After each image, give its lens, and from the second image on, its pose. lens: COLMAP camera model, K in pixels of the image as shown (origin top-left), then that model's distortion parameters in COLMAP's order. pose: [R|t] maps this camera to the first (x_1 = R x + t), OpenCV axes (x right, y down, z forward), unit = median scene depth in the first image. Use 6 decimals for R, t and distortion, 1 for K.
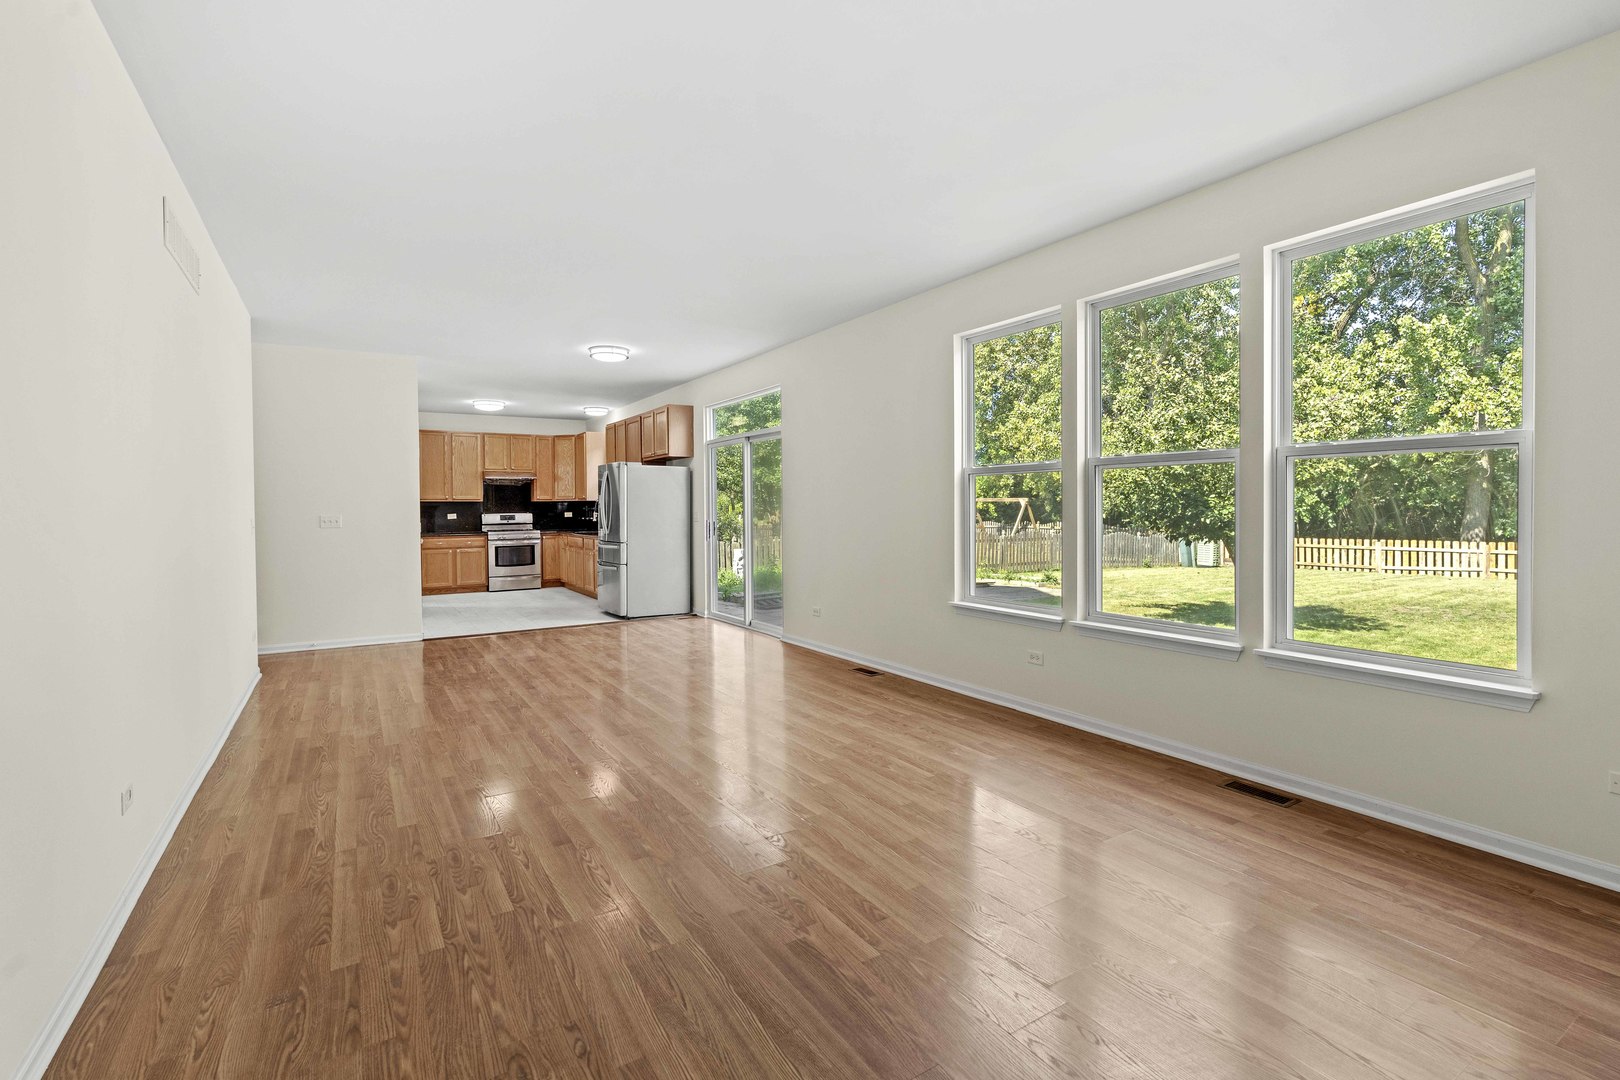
lens RADIAL K [[751.7, 0, 805.1], [0, 751.7, 523.1], [0, 0, 1]] dist [-0.013963, 0.001874]
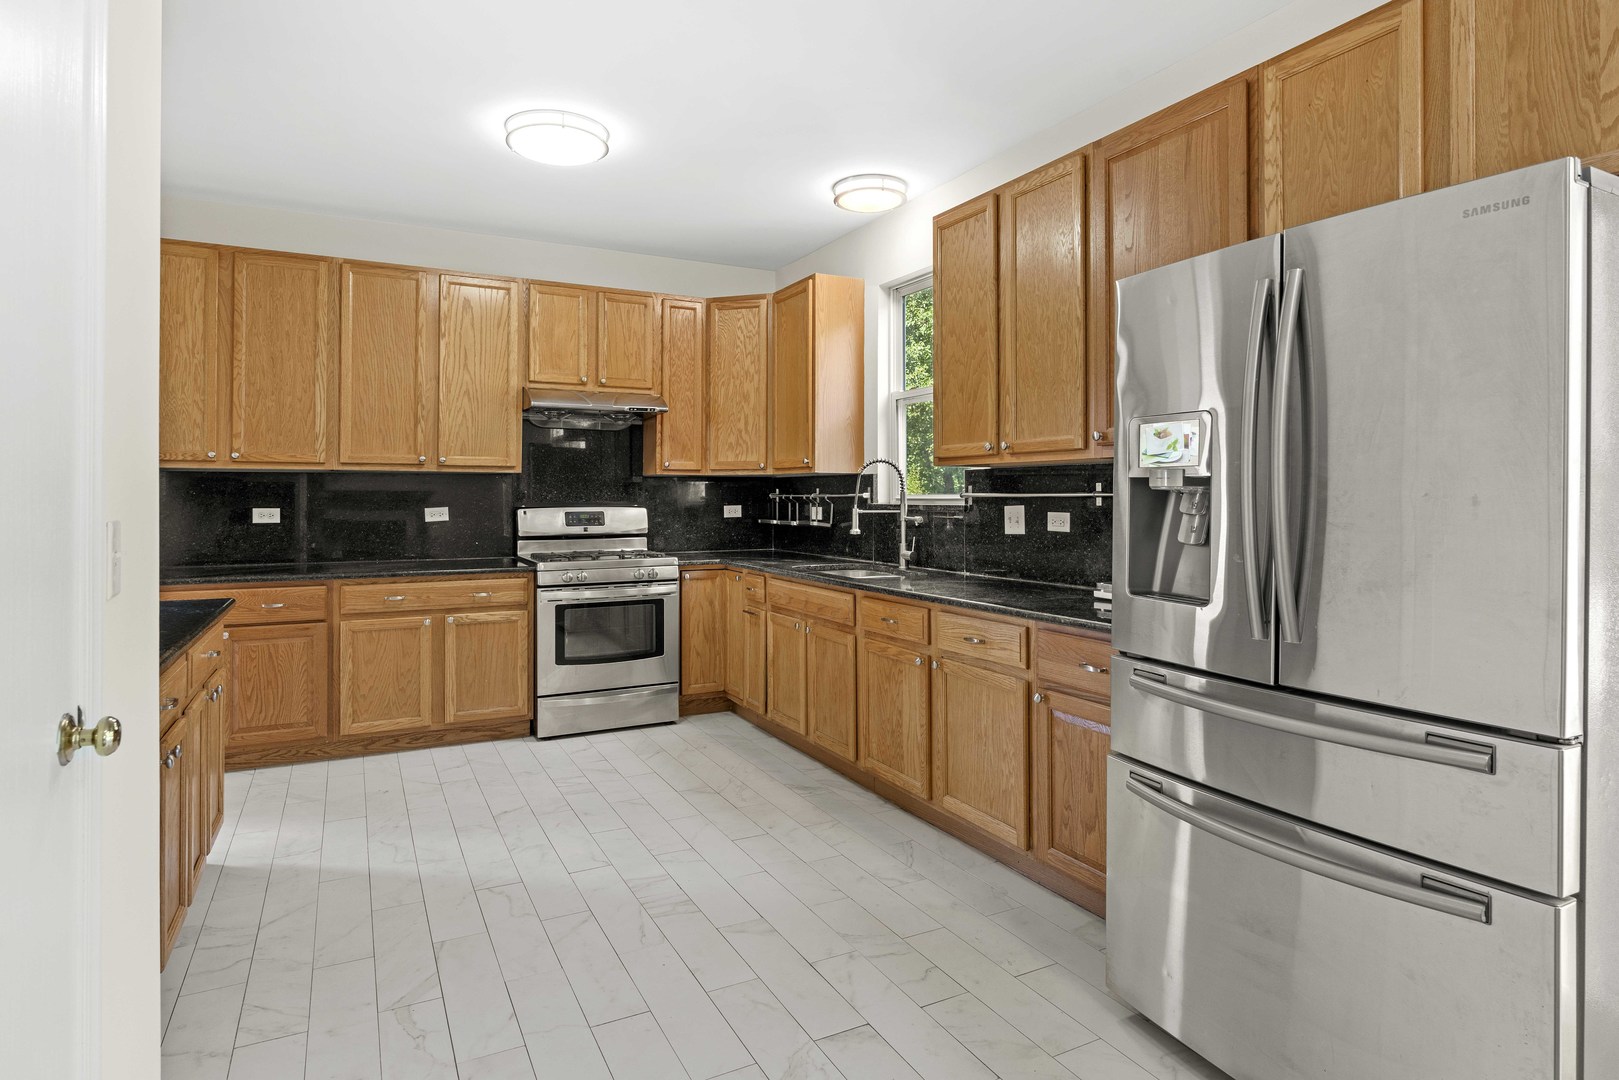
lens RADIAL K [[899.7, 0, 811.6], [0, 899.7, 489.7], [0, 0, 1]] dist [-0.009695, 0.007282]
pose [[0.997948, 0.006967, -0.063649, -0.272776], [-0.008704, 0.999596, -0.027063, -0.011296], [0.063435, 0.027561, 0.997605, 0.600480]]
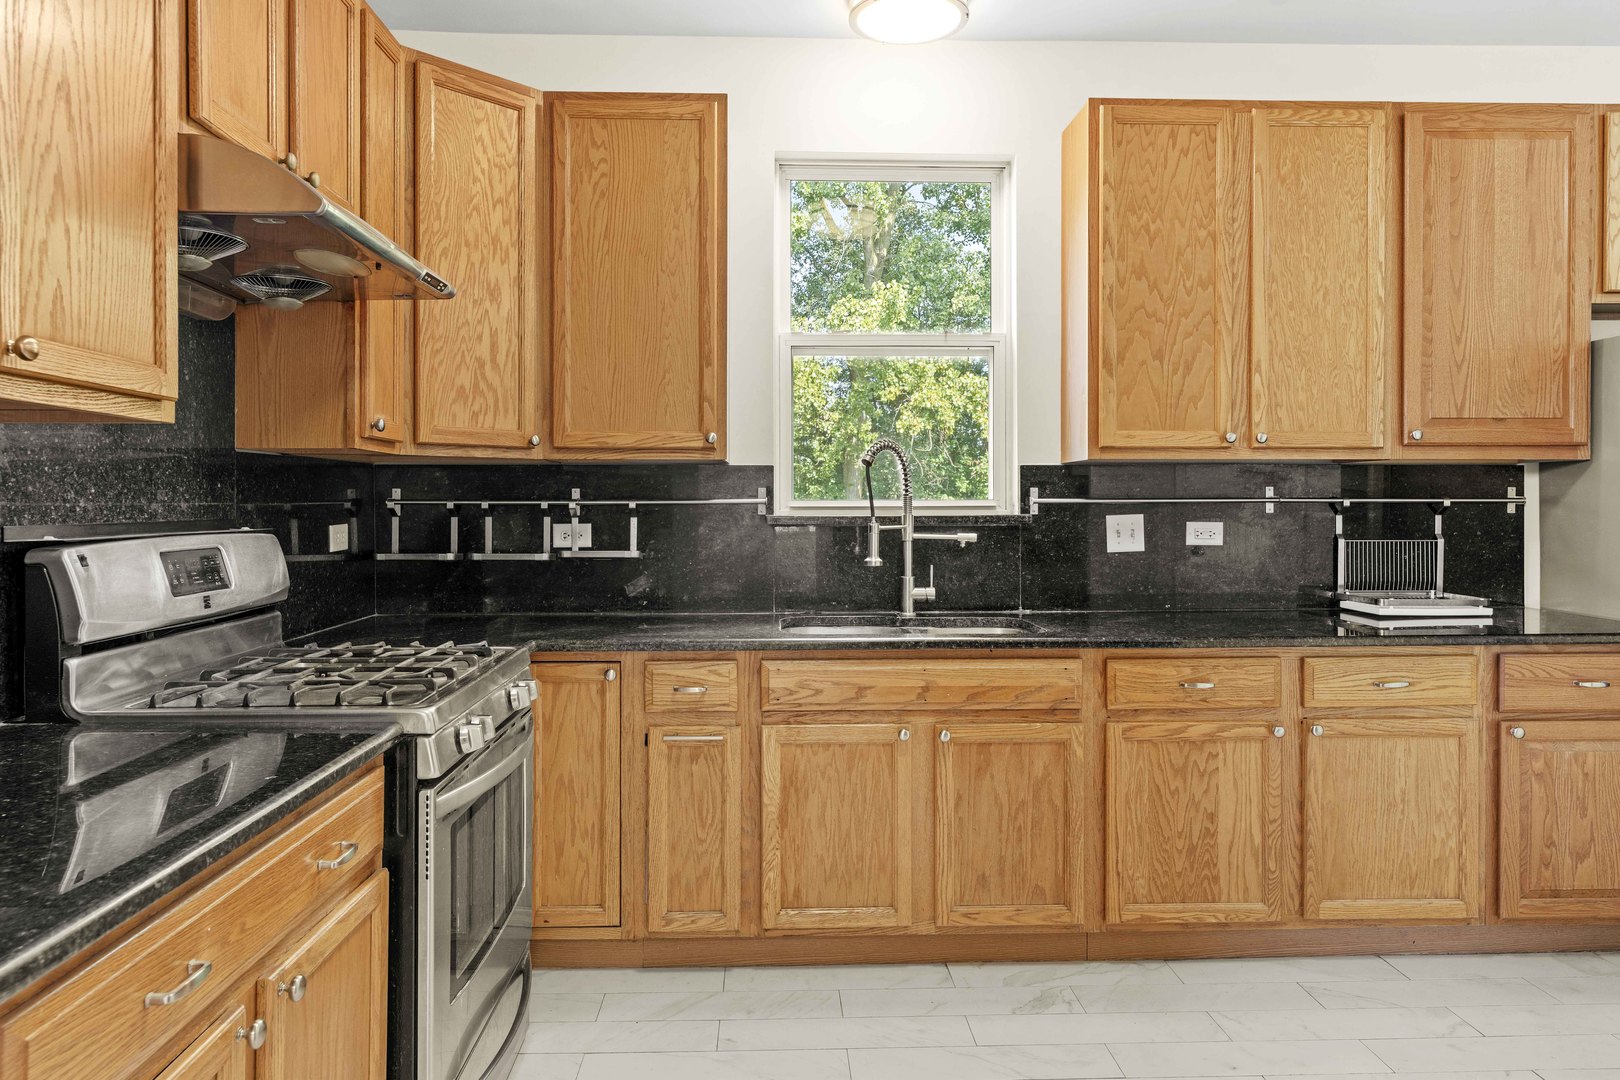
lens RADIAL K [[1069.4, 0, 812.9], [0, 1069.4, 504.9], [0, 0, 1]] dist [0.005684, 0.006143]
pose [[0.479658, 0.005876, 0.877436, -0.531469], [0.016109, 0.999750, -0.015501, -0.014619], [-0.877308, 0.021570, 0.479443, 0.873953]]
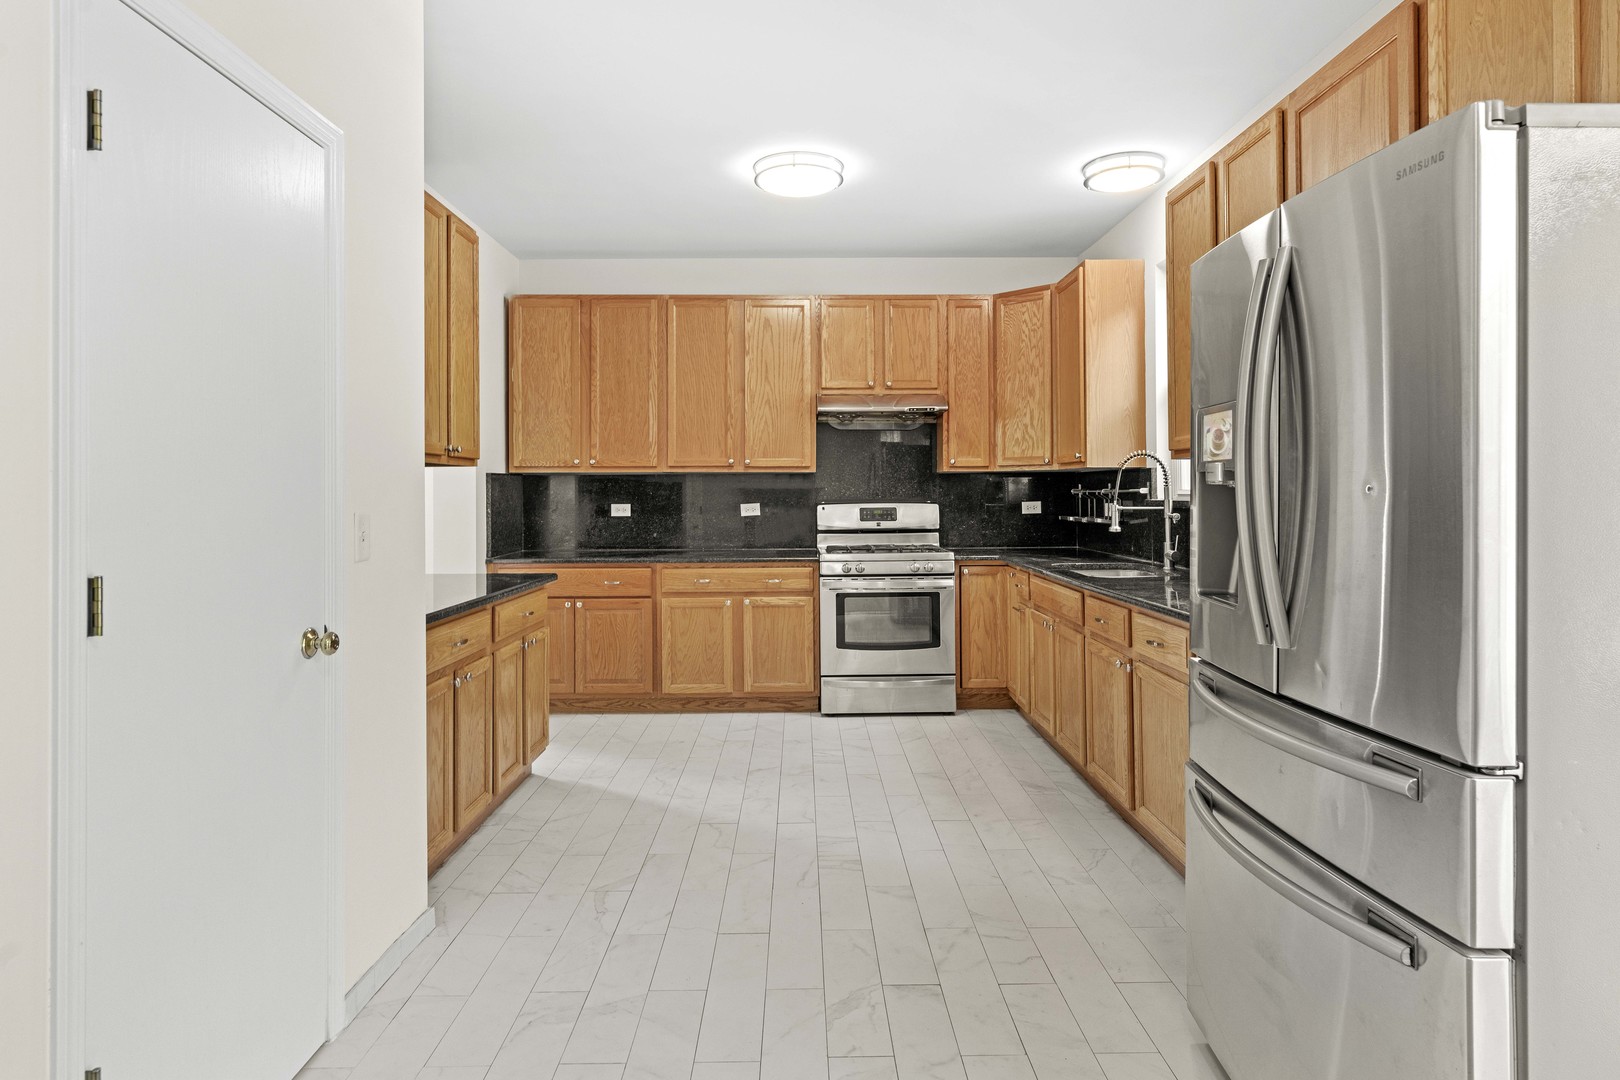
lens RADIAL K [[946.5, 0, 808.7], [0, 946.5, 485.0], [0, 0, 1]] dist [0.001118, 0.003255]
pose [[0.860799, -0.001744, -0.508942, -0.187981], [-0.011410, 0.999677, -0.022723, -0.011701], [0.508818, 0.025367, 0.860501, 0.590871]]
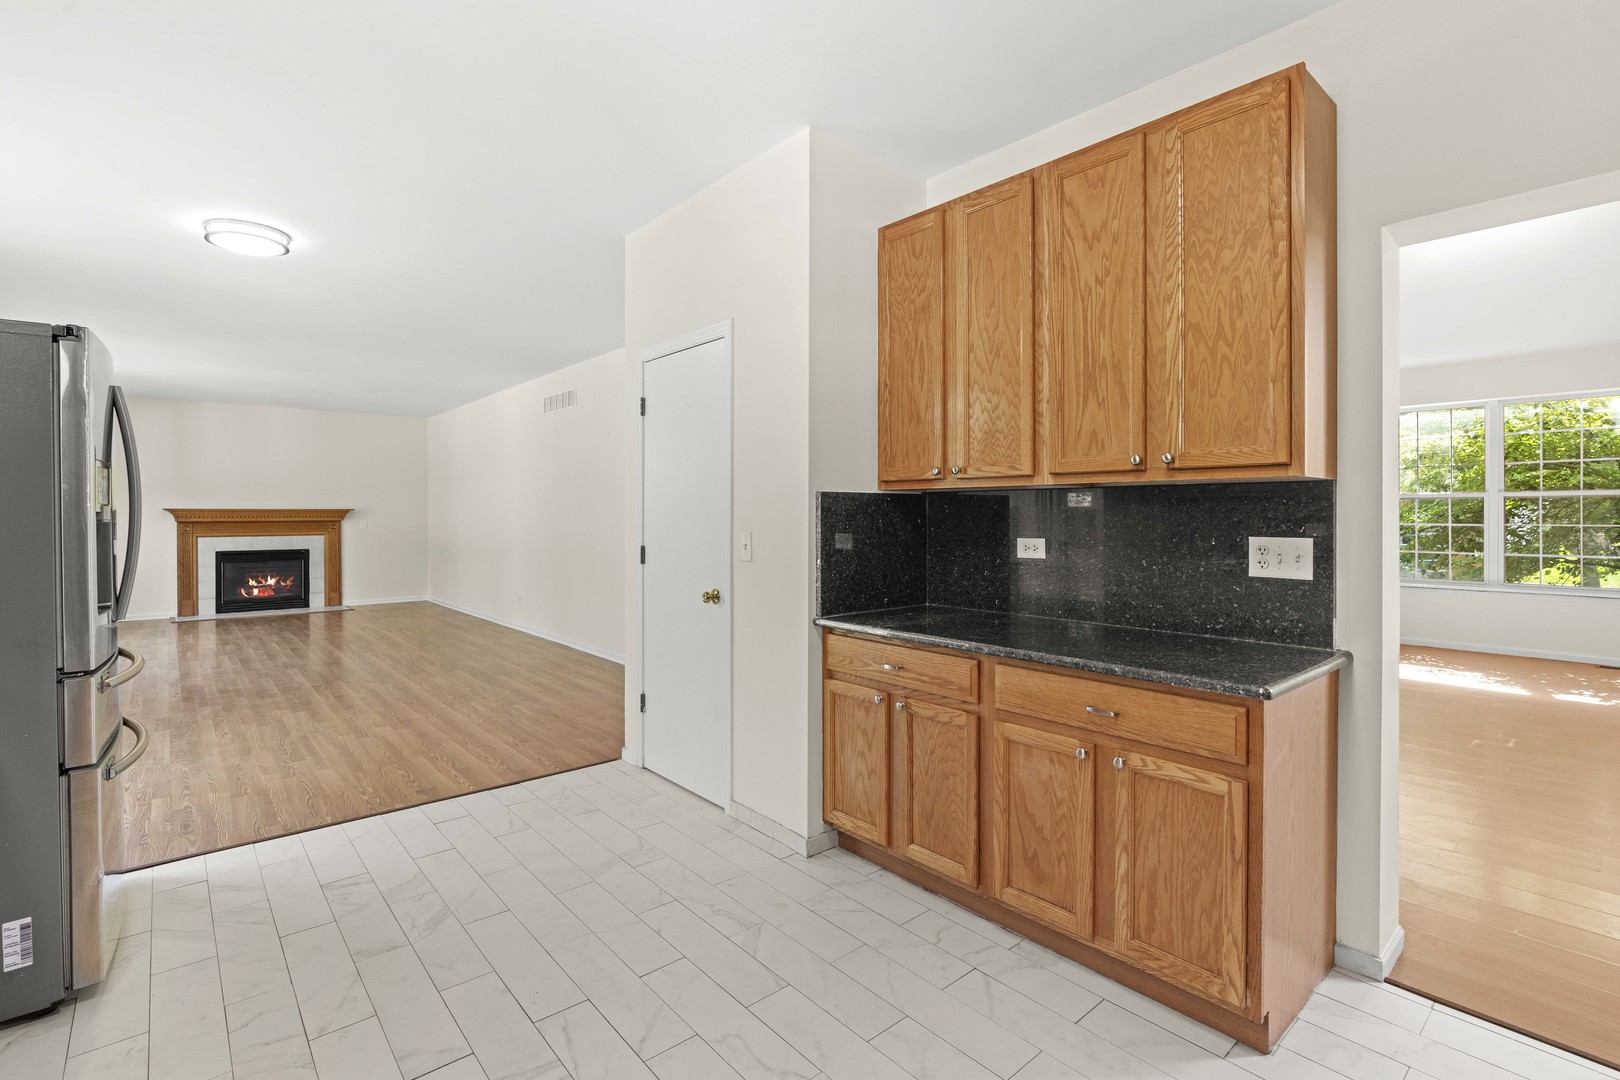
lens RADIAL K [[751.7, 0, 818.1], [0, 751.7, 519.5], [0, 0, 1]] dist [-0.013963, 0.001874]
pose [[-0.984835, 0.009363, -0.173239, -0.357062], [0.004769, 0.999626, 0.026916, -0.021590], [0.173427, 0.025682, -0.984512, 0.999352]]
